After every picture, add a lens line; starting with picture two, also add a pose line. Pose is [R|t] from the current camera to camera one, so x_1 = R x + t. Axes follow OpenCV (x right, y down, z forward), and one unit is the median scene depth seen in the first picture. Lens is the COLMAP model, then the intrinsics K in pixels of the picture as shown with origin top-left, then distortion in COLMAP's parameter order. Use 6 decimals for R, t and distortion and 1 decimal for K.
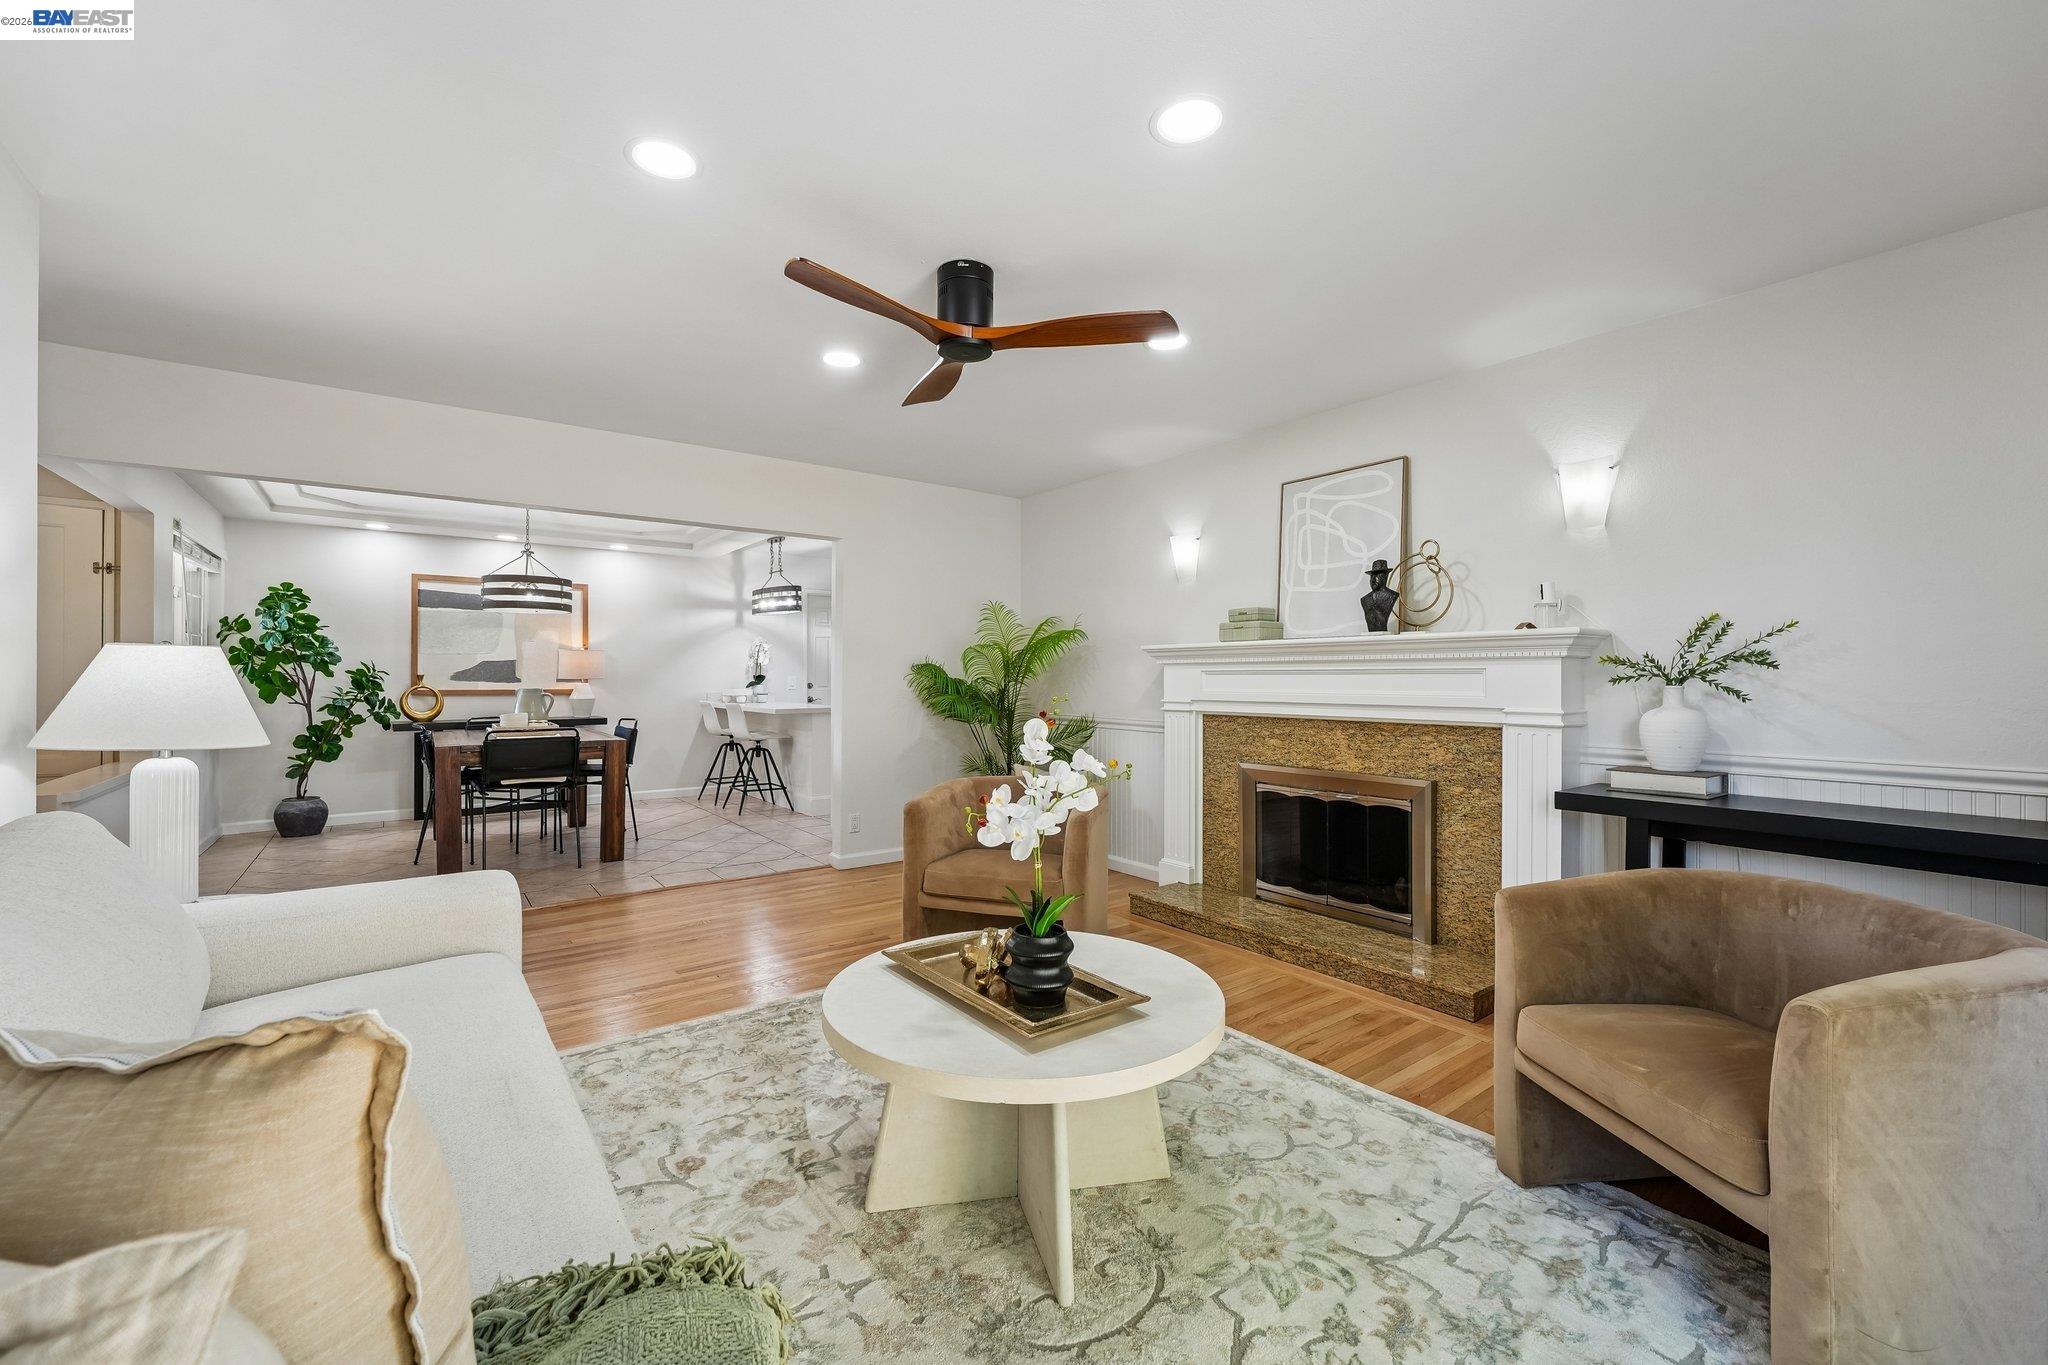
lens RADIAL K [[819.2, 0, 1005.8], [0, 819.2, 678.8], [0, 0, 1]] dist [0.001101, 0.000316]
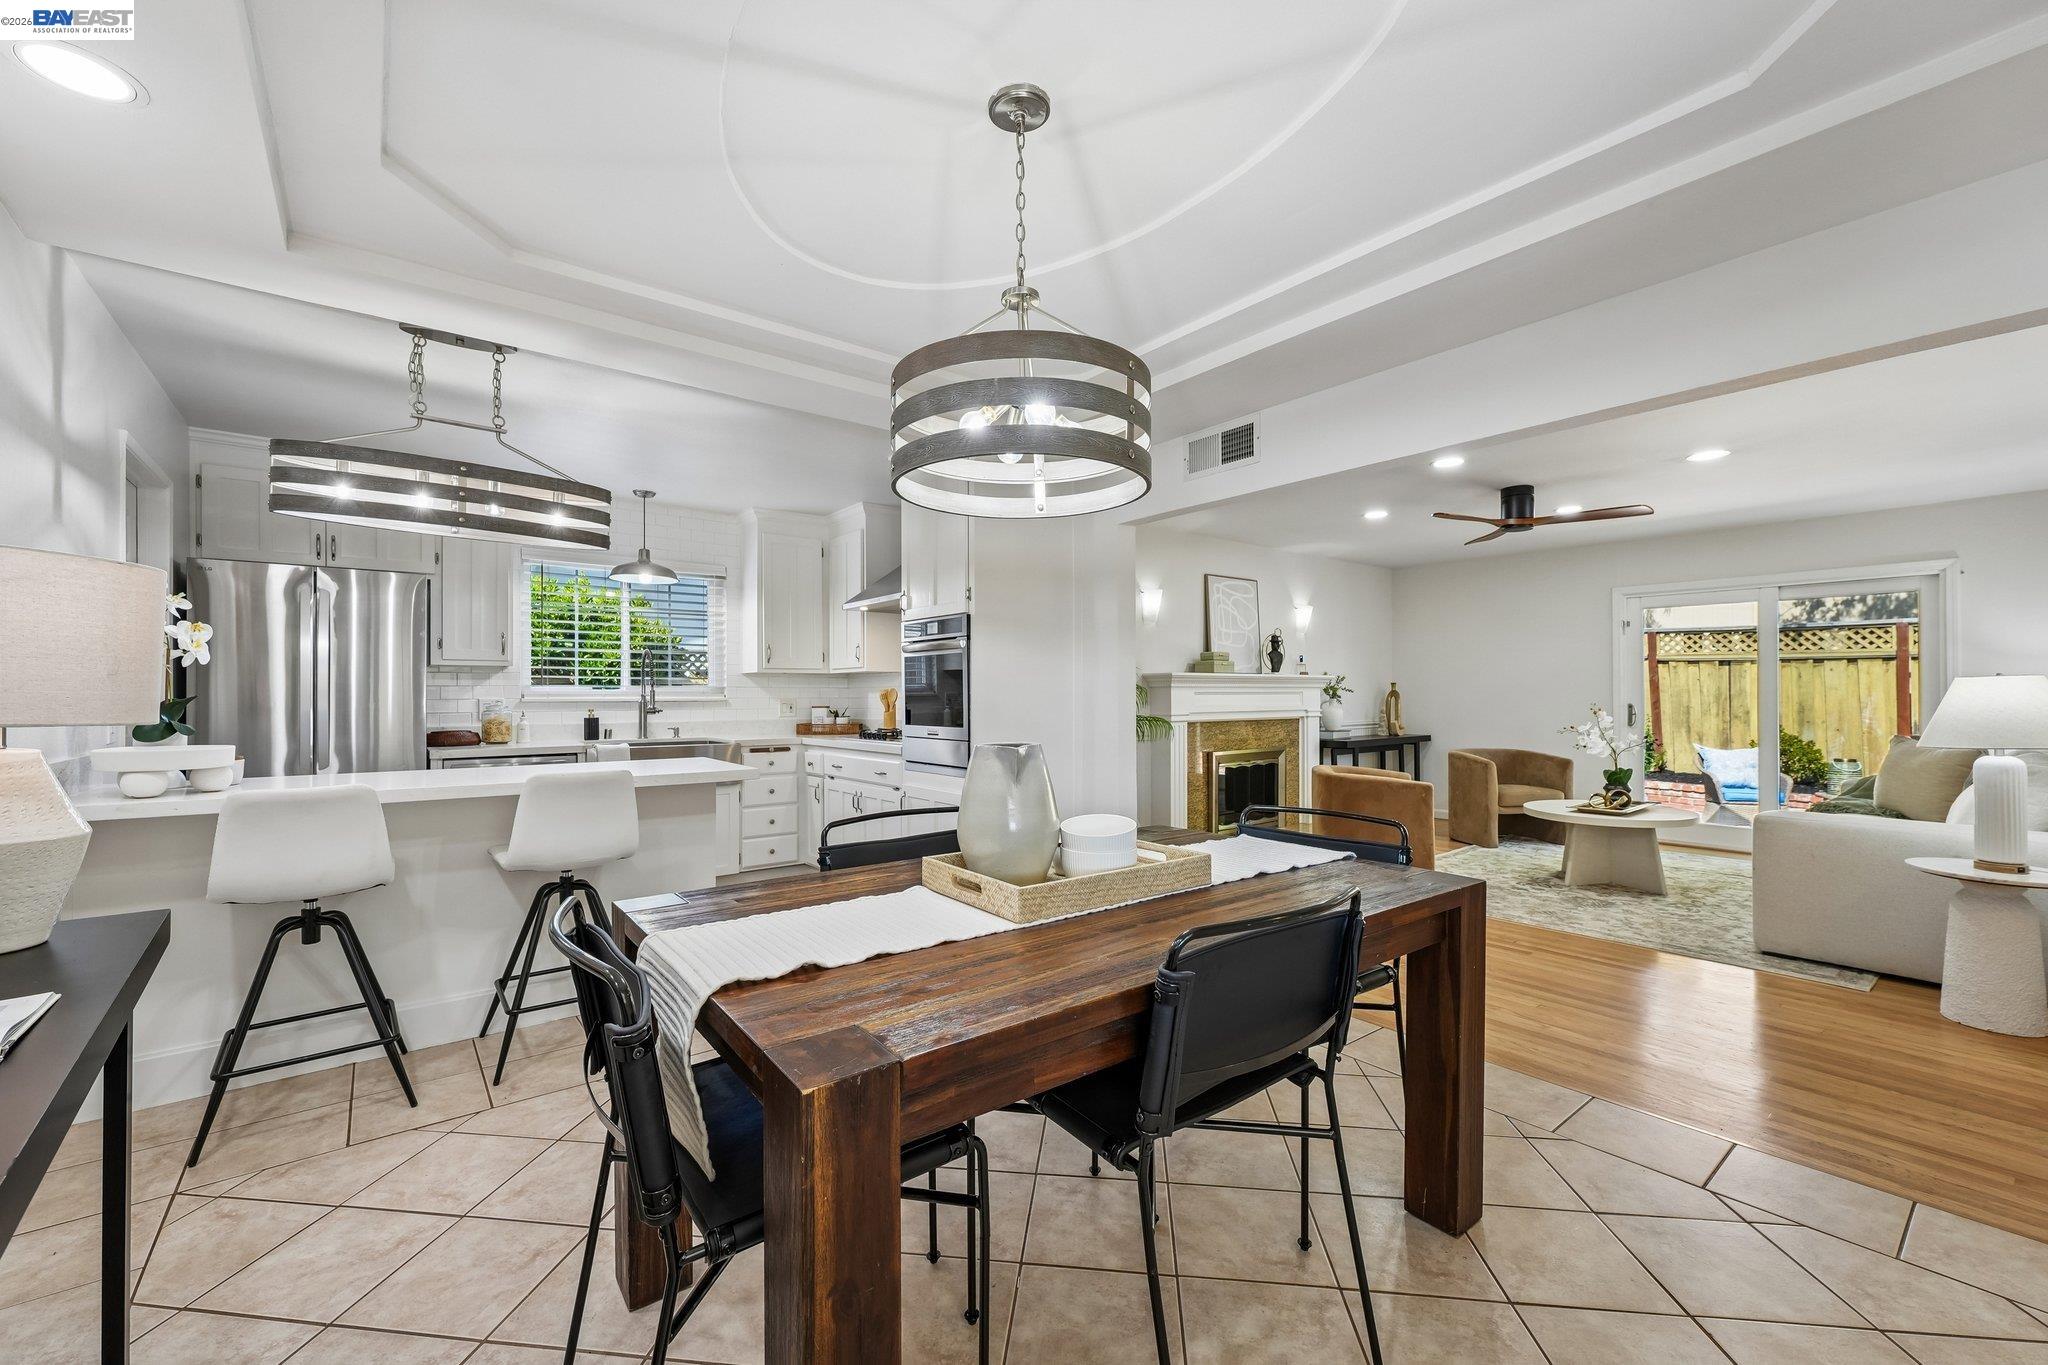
lens RADIAL K [[819.2, 0, 1025.4], [0, 819.2, 691.4], [0, 0, 1]] dist [0.001101, 0.000316]
pose [[-0.027742, 0.001887, 0.999613, -1.050245], [0.005471, 0.999984, -0.001735, -0.009133], [-0.999600, 0.005421, -0.027751, 1.188187]]
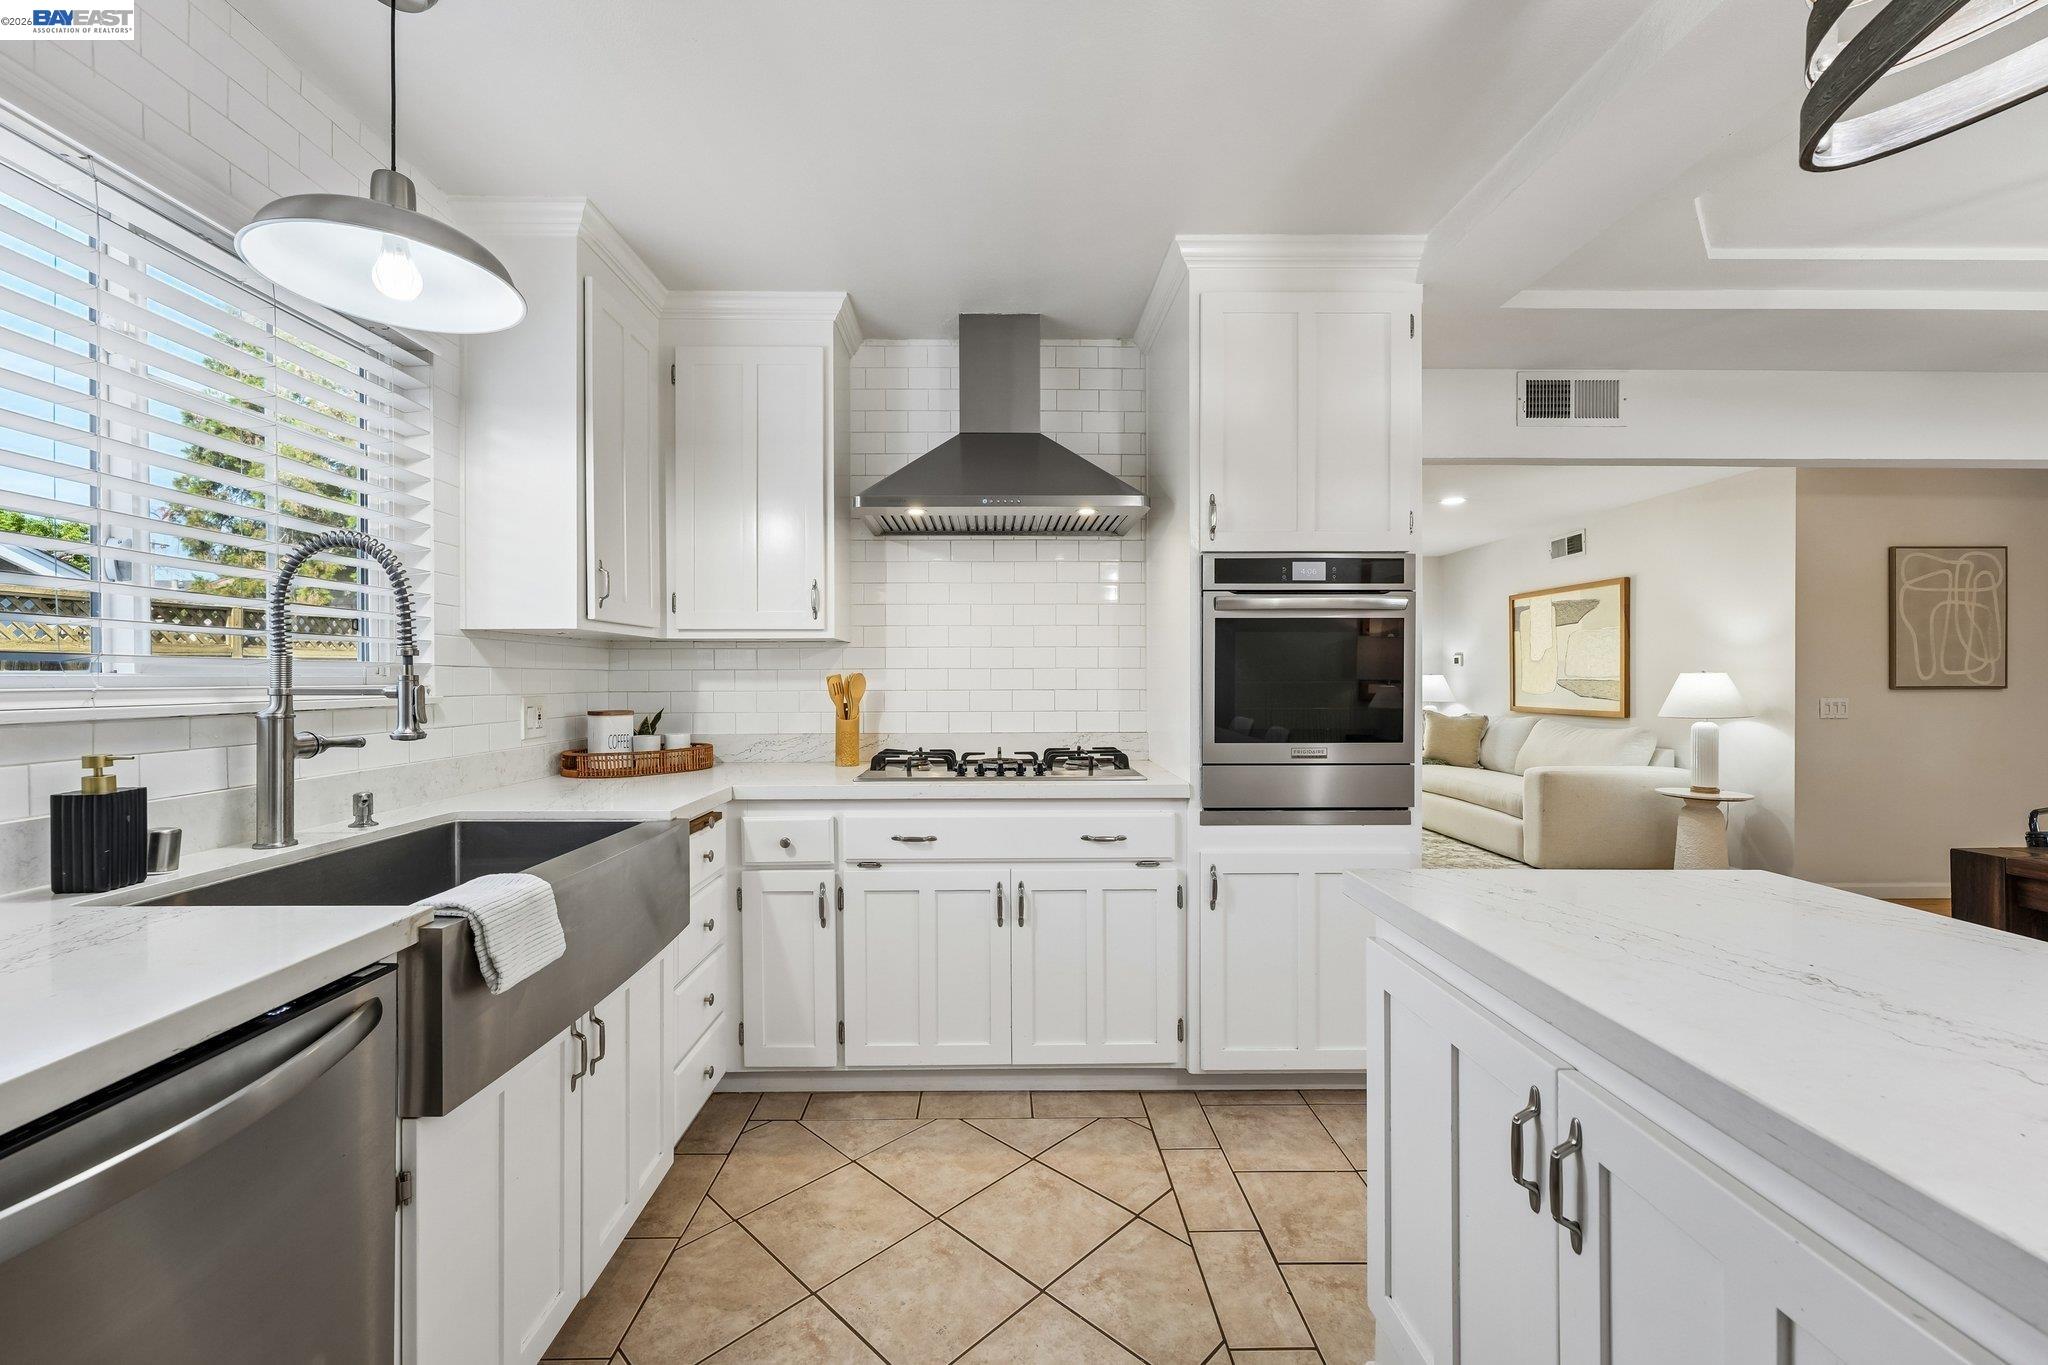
lens RADIAL K [[819.2, 0, 1009.9], [0, 819.2, 686.3], [0, 0, 1]] dist [0.001101, 0.000316]
pose [[-0.812718, -0.008690, 0.582592, -0.344601], [-0.000401, 0.999897, 0.014354, -0.015197], [-0.582657, 0.011432, -0.812638, 1.752475]]
